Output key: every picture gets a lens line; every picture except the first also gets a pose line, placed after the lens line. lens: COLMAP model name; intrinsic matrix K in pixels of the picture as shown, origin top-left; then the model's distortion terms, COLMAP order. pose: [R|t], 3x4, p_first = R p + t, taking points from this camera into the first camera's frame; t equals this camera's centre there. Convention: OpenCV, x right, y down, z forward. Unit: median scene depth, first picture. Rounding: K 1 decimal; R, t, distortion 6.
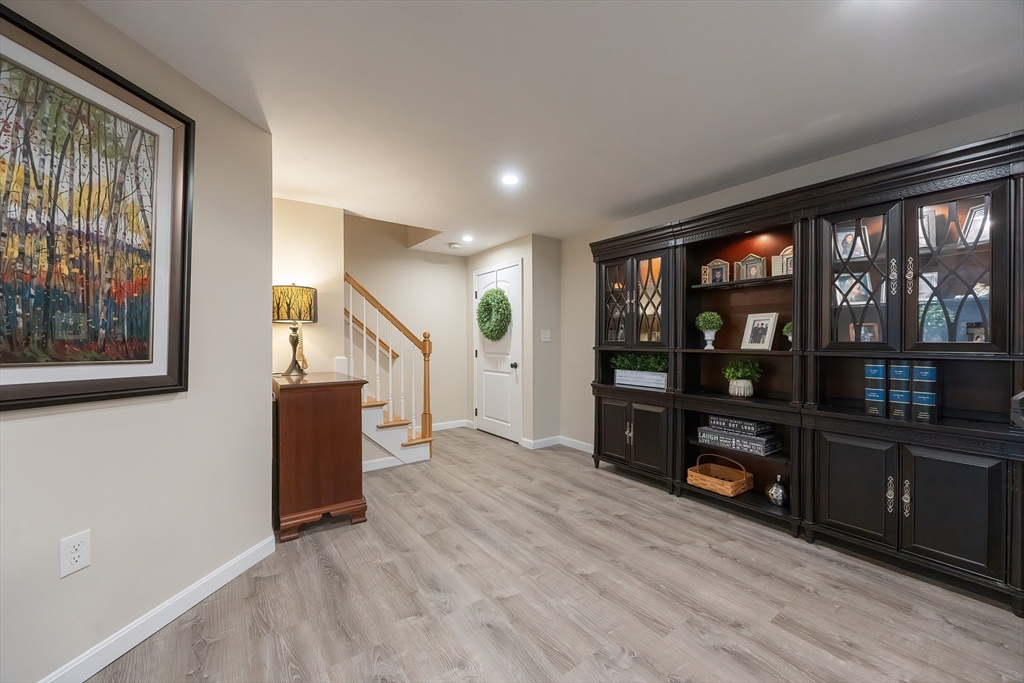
lens RADIAL K [[411.5, 0, 512.0], [0, 411.5, 341.5], [0, 0, 1]] dist [-0.002318, -0.000268]
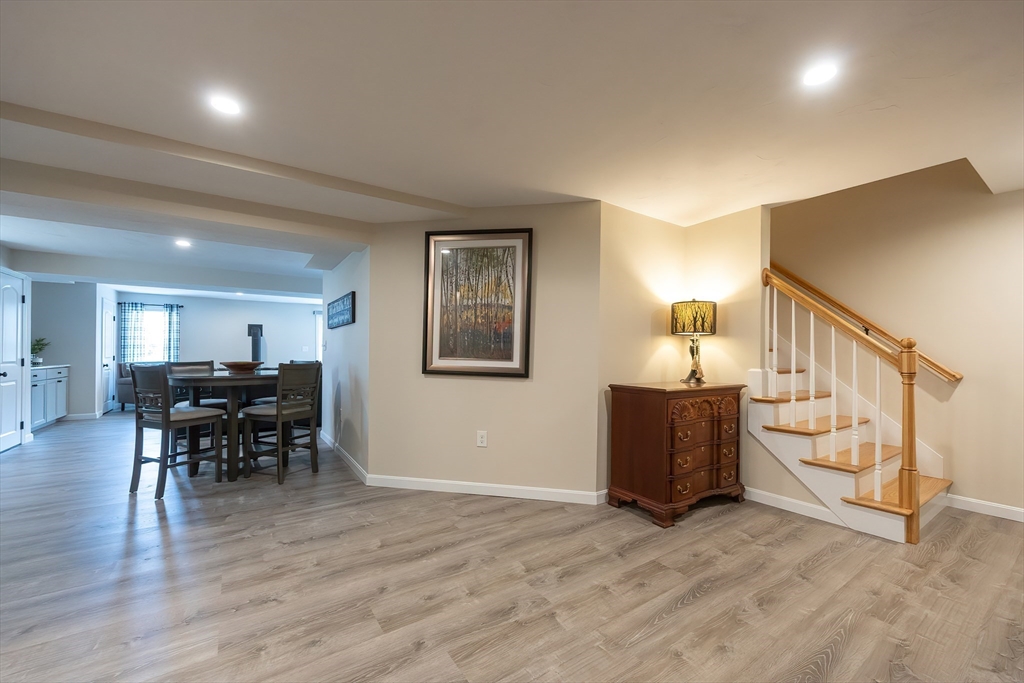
lens RADIAL K [[397.5, 0, 508.2], [0, 397.5, 346.3], [0, 0, 1]] dist [-0.001946, -0.000205]
pose [[-0.043504, -0.008140, -0.999020, 1.042804], [-0.007768, 0.999939, -0.007809, -0.005338], [0.999023, 0.007421, -0.043565, 1.048499]]
